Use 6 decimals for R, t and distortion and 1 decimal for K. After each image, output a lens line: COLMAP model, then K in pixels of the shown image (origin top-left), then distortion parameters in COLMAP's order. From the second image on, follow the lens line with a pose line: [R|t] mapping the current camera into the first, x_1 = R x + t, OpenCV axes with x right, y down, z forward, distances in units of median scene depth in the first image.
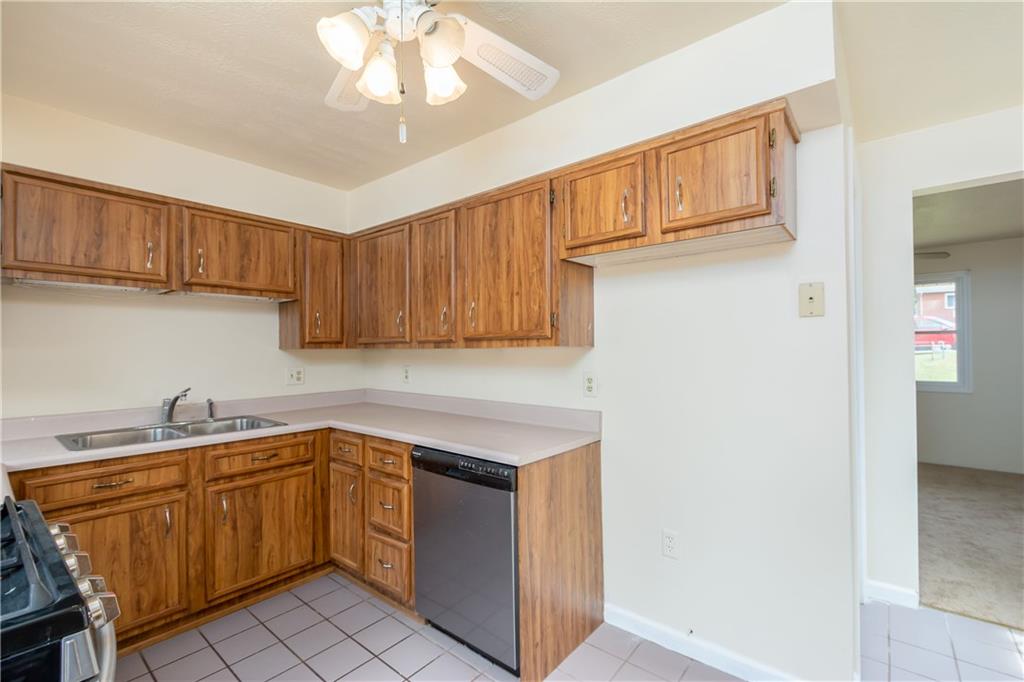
lens RADIAL K [[456.9, 0, 527.4], [0, 456.9, 341.6], [0, 0, 1]] dist [0.004732, -0.001041]
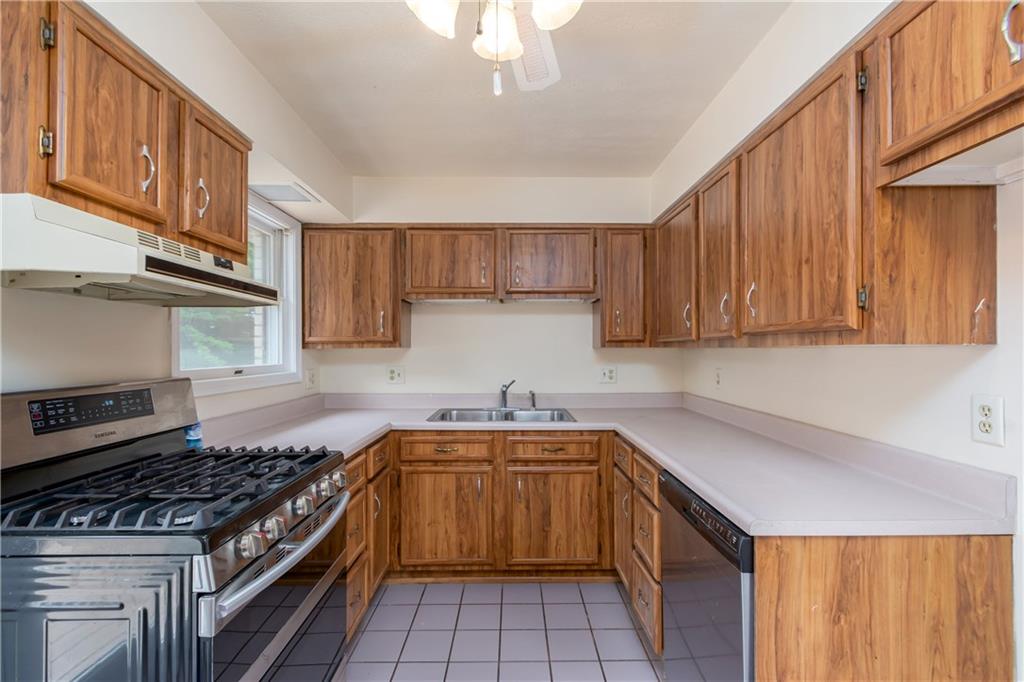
lens RADIAL K [[456.9, 0, 514.1], [0, 456.9, 345.4], [0, 0, 1]] dist [0.004732, -0.001041]
pose [[0.630994, -0.001151, -0.775787, 0.201711], [0.009610, 0.999934, 0.006333, 0.003436], [0.775729, -0.011451, 0.630963, 0.271829]]
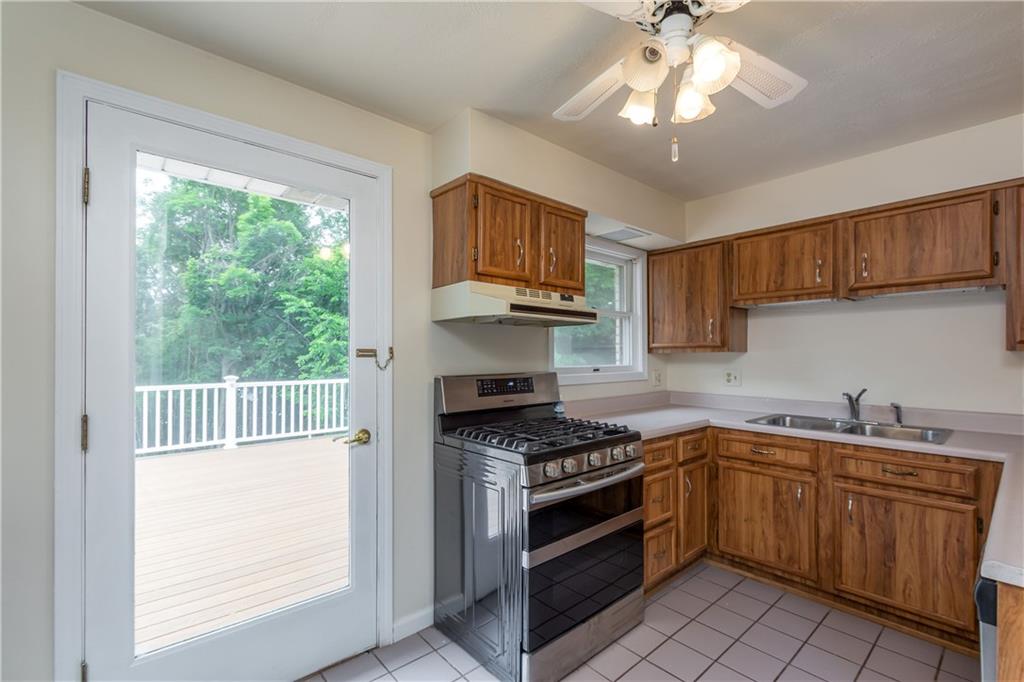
lens RADIAL K [[456.9, 0, 512.9], [0, 456.9, 349.8], [0, 0, 1]] dist [0.004732, -0.001041]
pose [[-0.180251, -0.002439, -0.983618, 0.461127], [0.019040, 0.999801, -0.005968, 0.004133], [0.983436, -0.019803, -0.180168, 0.439930]]
